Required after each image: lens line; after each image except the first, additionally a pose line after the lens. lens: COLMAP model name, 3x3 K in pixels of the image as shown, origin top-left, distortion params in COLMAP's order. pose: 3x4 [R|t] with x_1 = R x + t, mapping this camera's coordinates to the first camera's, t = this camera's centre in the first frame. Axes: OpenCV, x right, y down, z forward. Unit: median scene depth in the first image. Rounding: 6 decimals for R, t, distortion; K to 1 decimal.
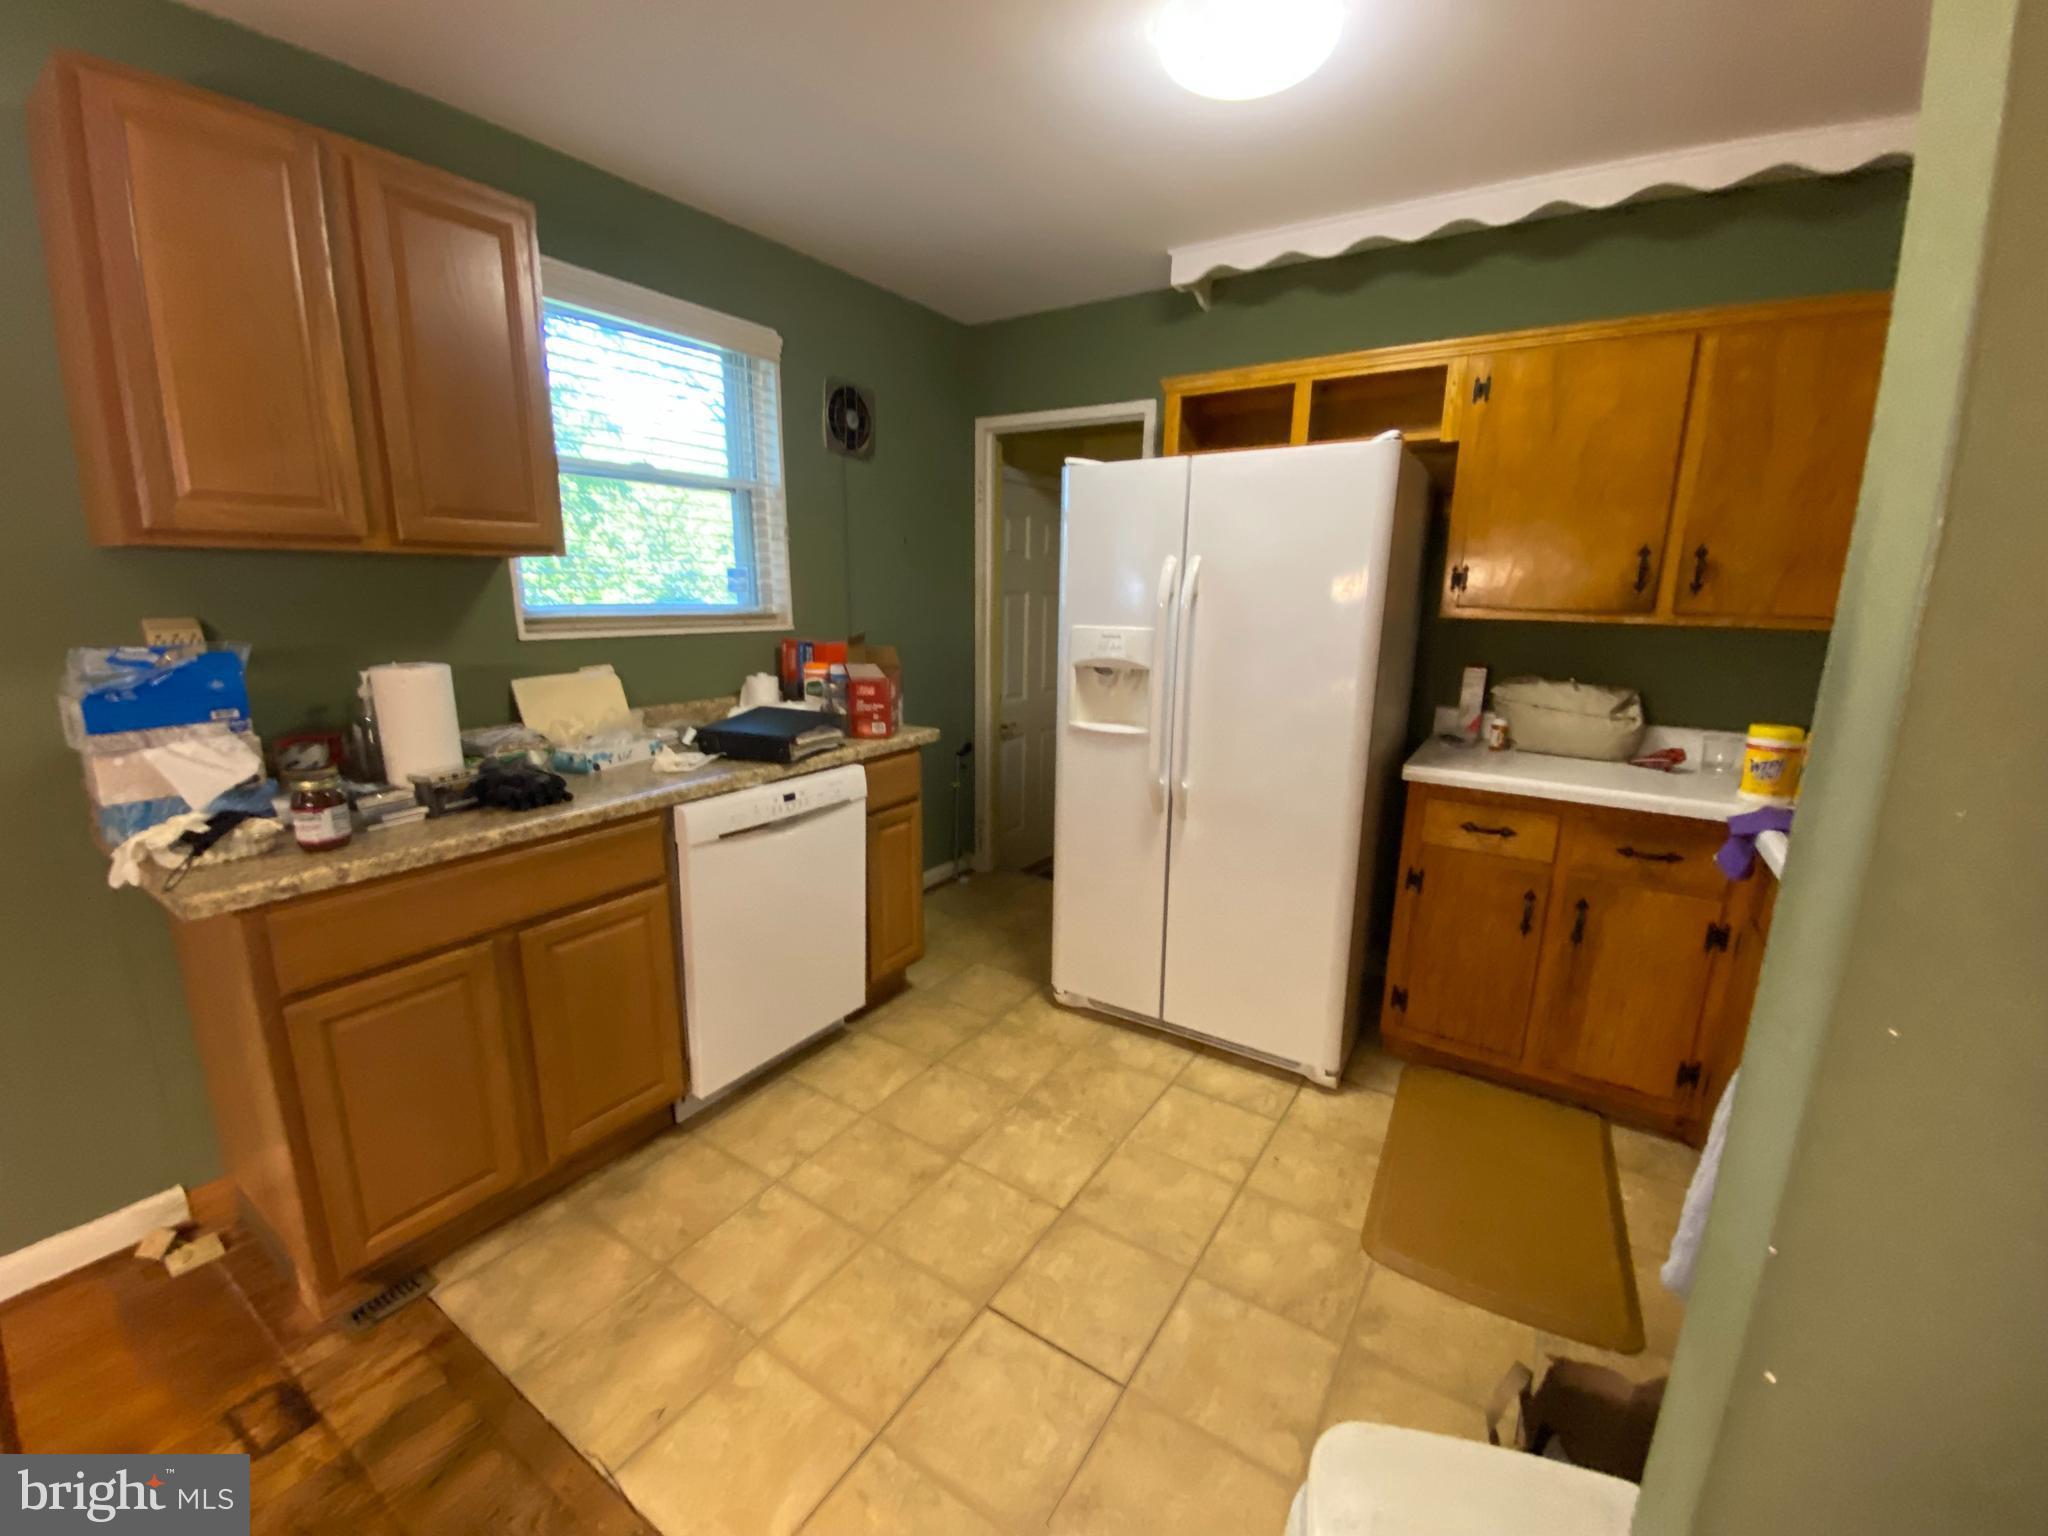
lens RADIAL K [[836.2, 0, 1016.7], [0, 836.2, 771.5], [0, 0, 1]] dist [0.029244, -0.027597]
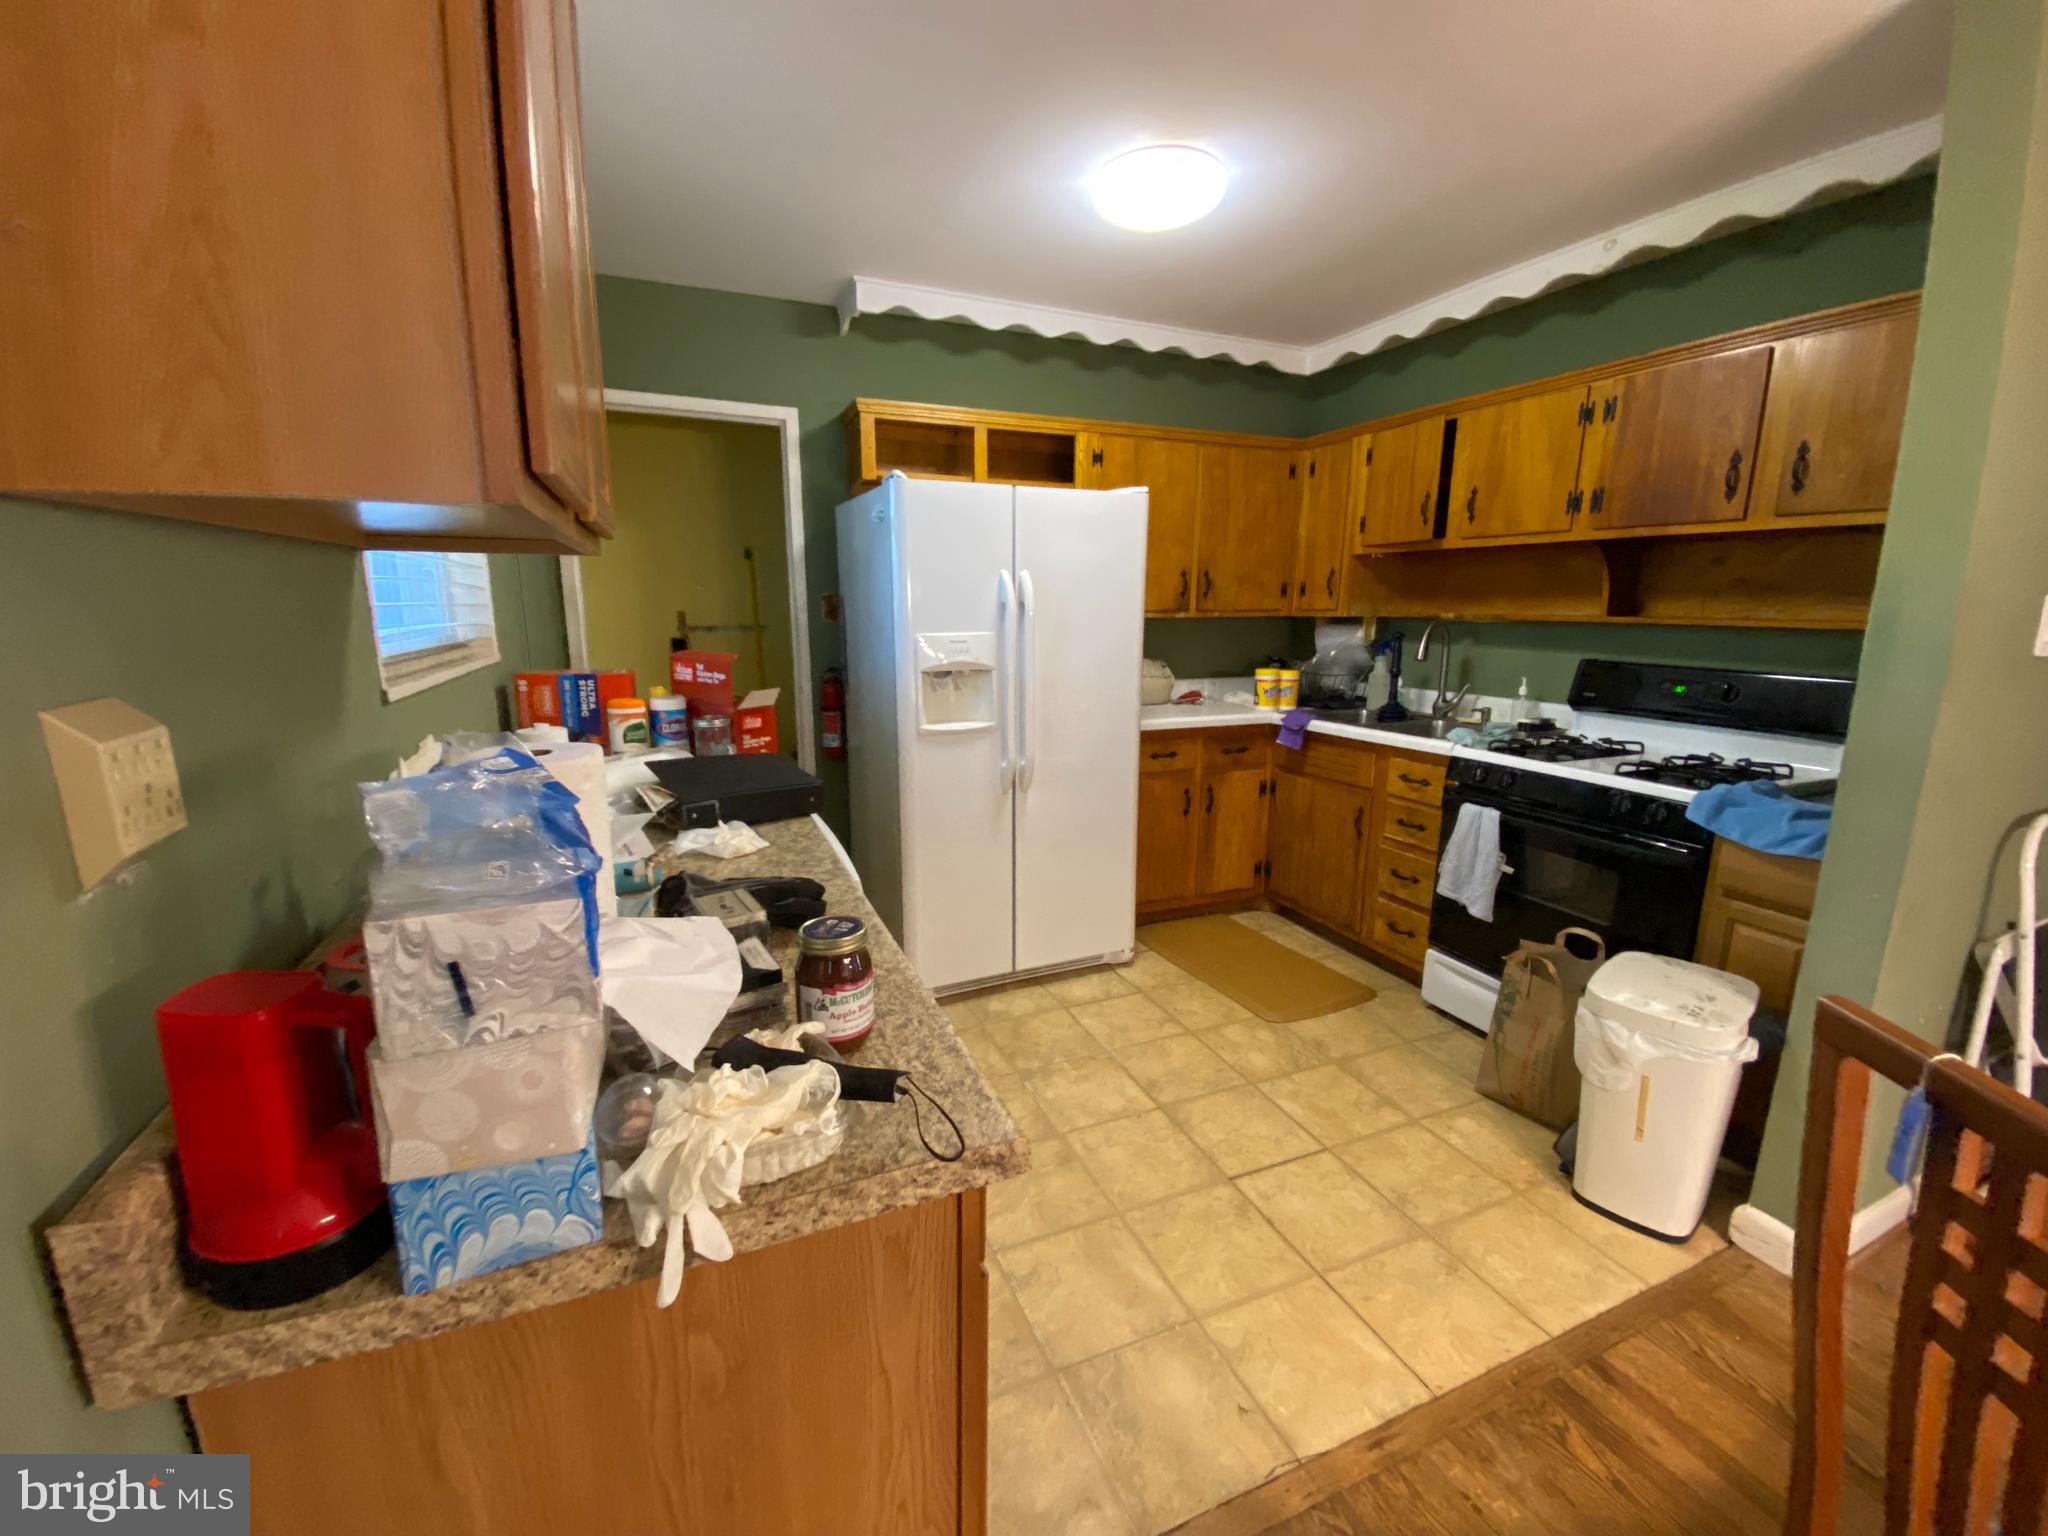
lens RADIAL K [[826.6, 0, 1016.2], [0, 826.6, 771.6], [0, 0, 1]] dist [0.021509, -0.019865]
pose [[0.551918, -0.179035, 0.814453, -0.786466], [0.181161, 0.979097, 0.092463, -0.085802], [-0.813982, 0.096515, 0.572816, 0.358426]]
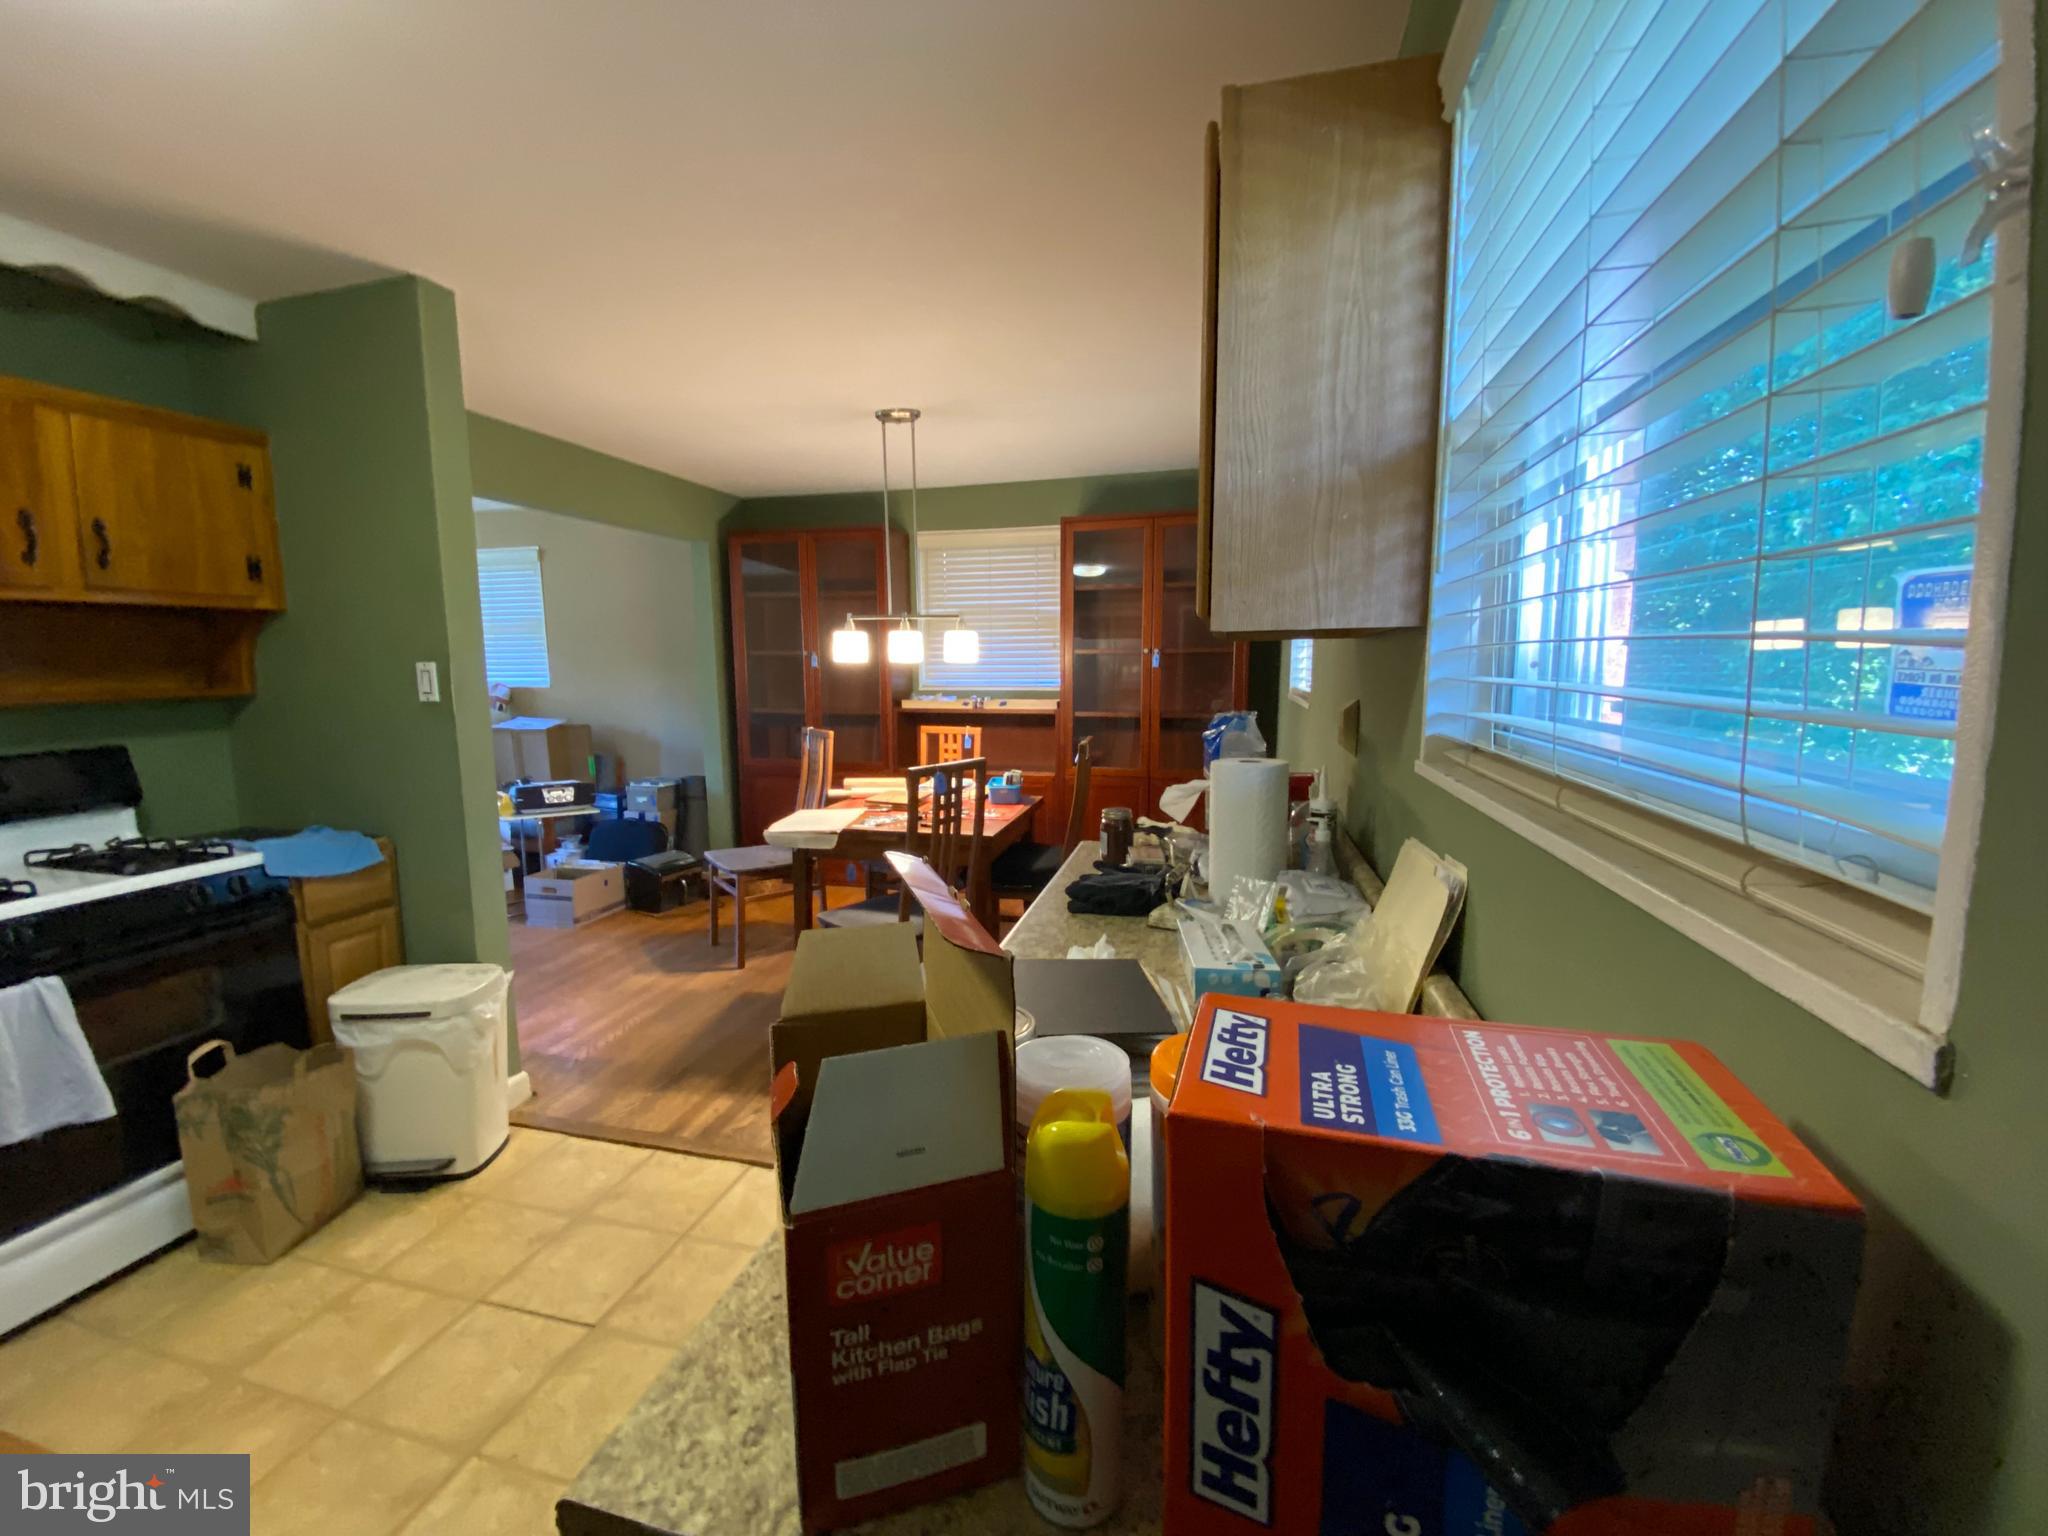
lens RADIAL K [[836.2, 0, 1016.7], [0, 836.2, 771.5], [0, 0, 1]] dist [0.029244, -0.027597]
pose [[-0.943336, 0.042992, -0.329043, -0.159691], [-0.071734, 0.941707, 0.328697, -0.308234], [0.323993, 0.333676, -0.885262, 1.360338]]
